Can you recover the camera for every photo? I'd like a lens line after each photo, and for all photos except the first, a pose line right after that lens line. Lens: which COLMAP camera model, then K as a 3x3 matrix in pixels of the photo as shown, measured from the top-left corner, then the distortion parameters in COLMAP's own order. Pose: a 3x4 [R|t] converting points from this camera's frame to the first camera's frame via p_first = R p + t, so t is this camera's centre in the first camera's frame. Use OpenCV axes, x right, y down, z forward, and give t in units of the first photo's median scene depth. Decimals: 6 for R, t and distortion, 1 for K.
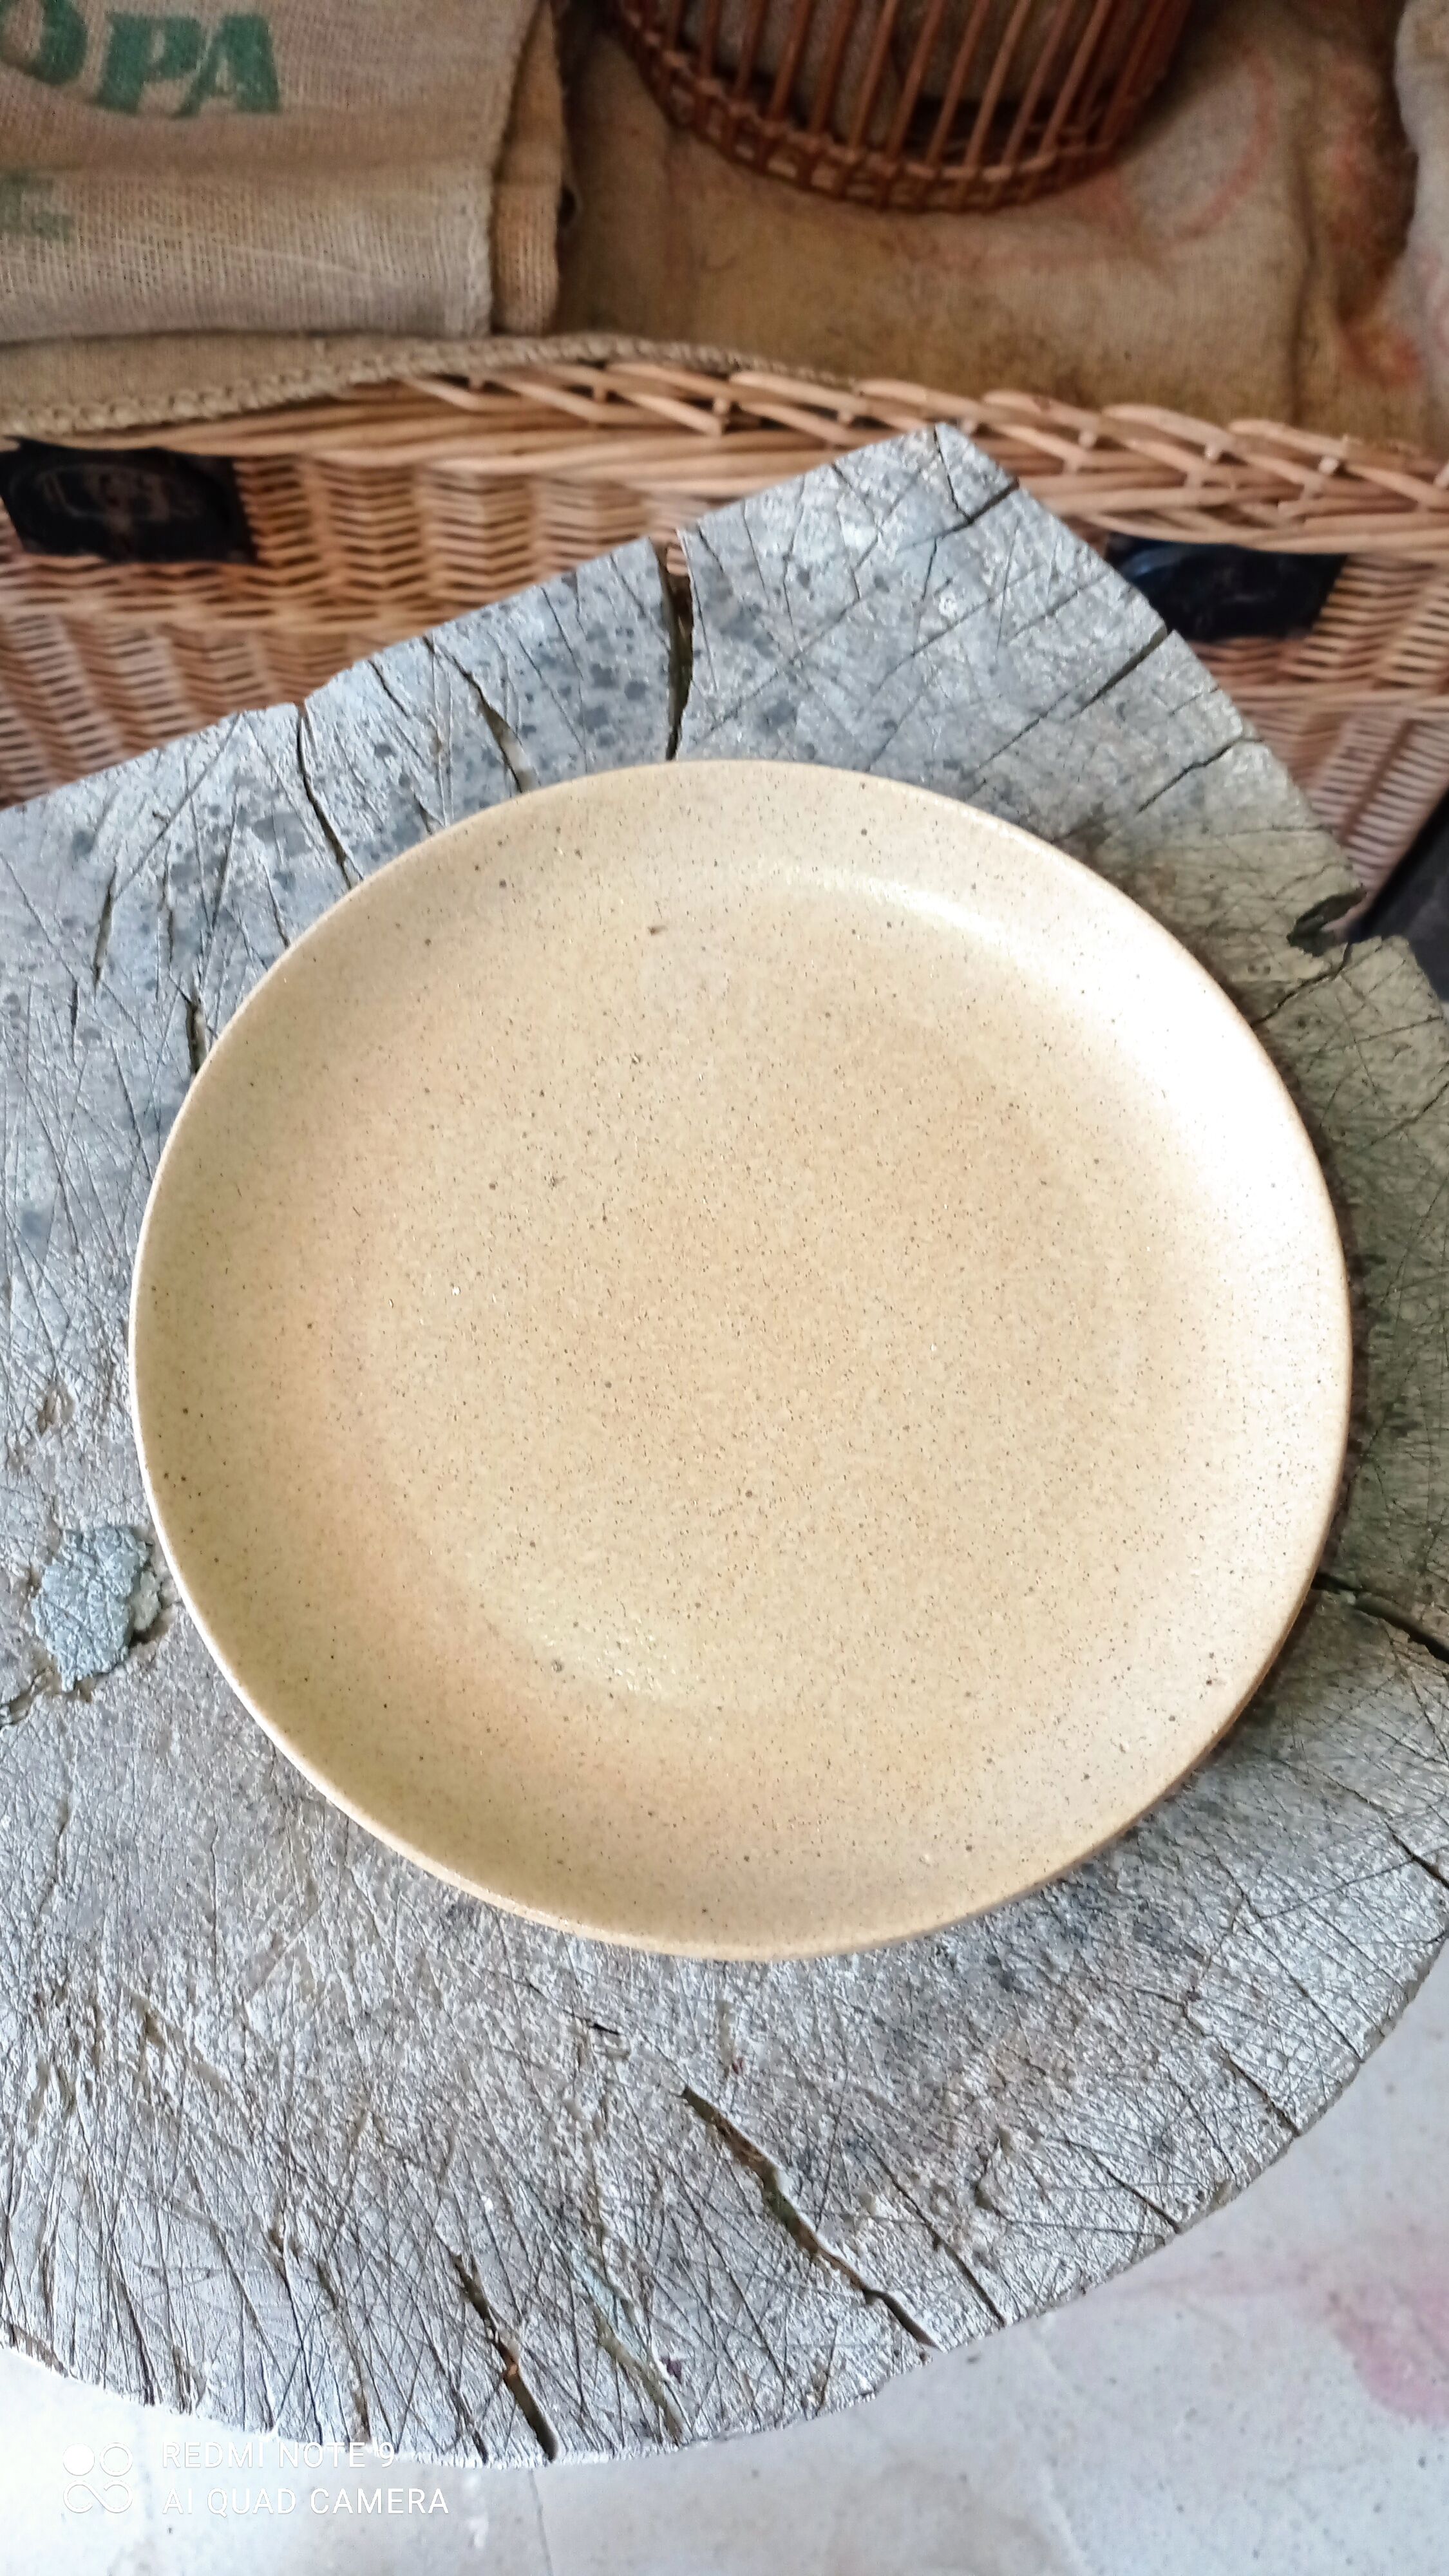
lens RADIAL K [[1969.9, 0, 717.2], [0, 1969.9, 1272.2], [0, 0, 1]] dist [0.014817, -0.007829]
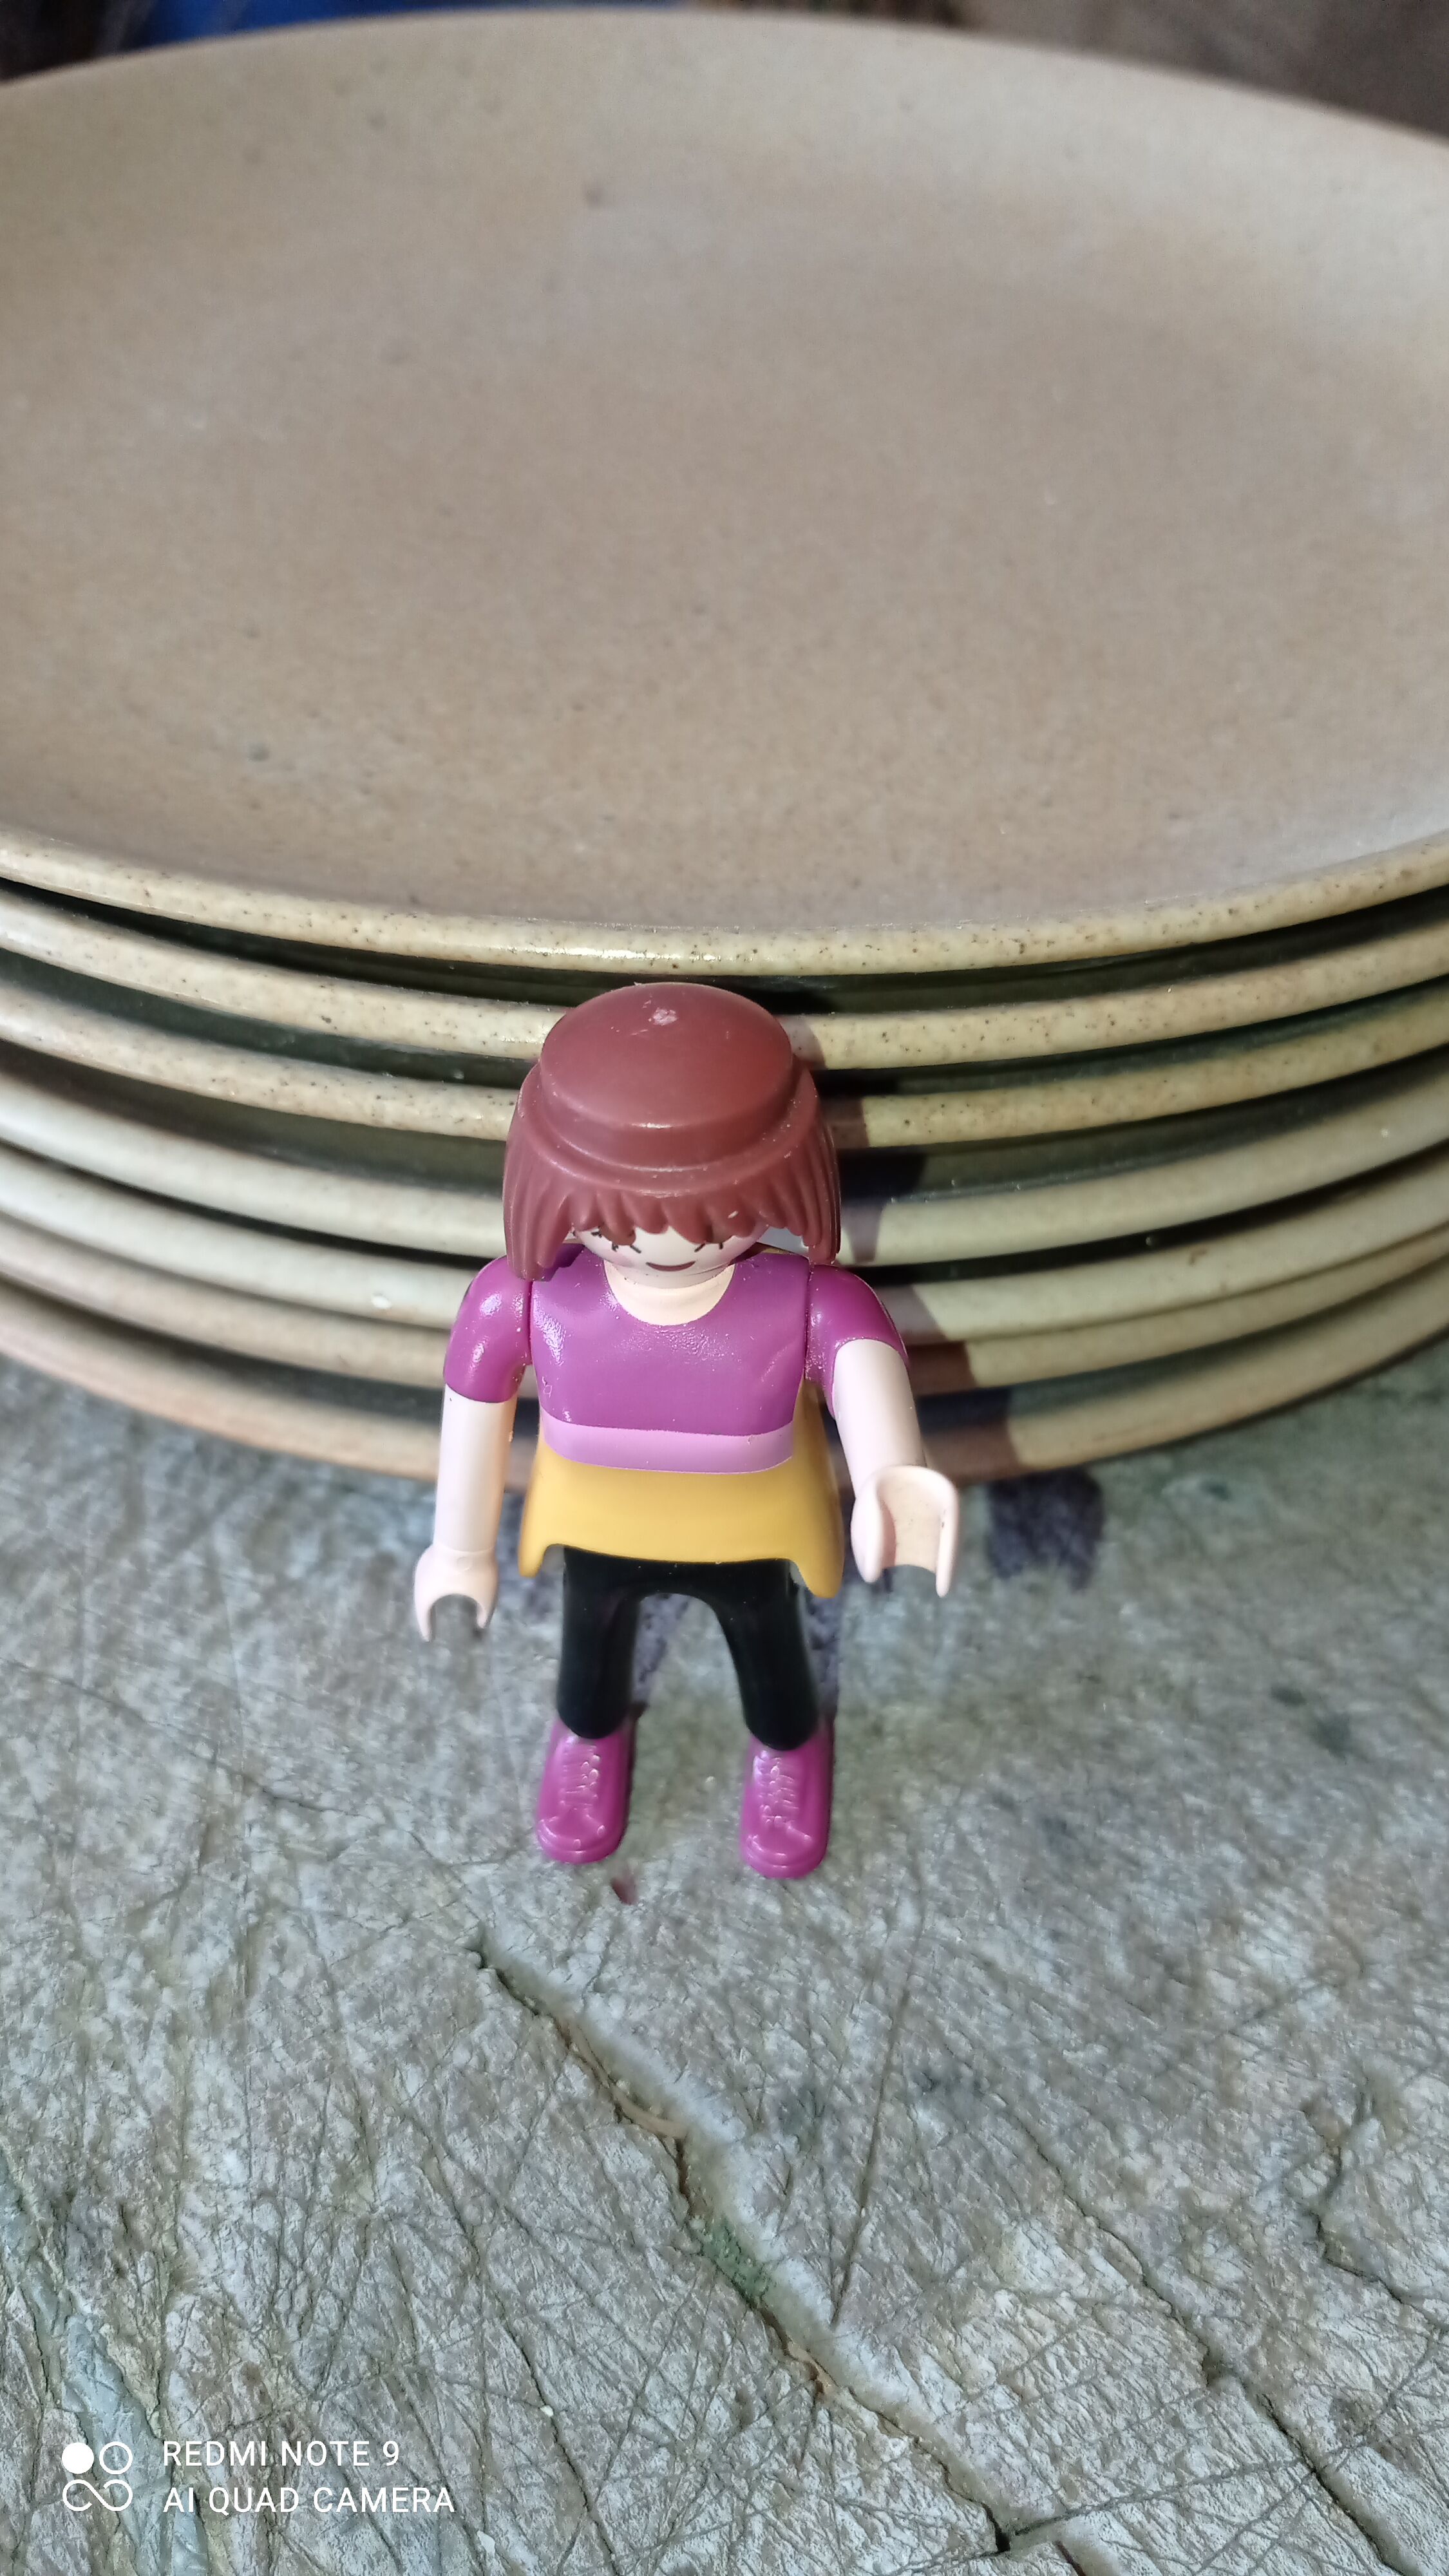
lens RADIAL K [[2034.0, 0, 700.3], [0, 2034.0, 1280.2], [0, 0, 1]] dist [-0.034886, 0.004828]
pose [[0.998845, 0.013263, -0.046175, 0.041051], [-0.035489, 0.851536, -0.523093, 0.510520], [0.032381, 0.524128, 0.851024, 0.627020]]
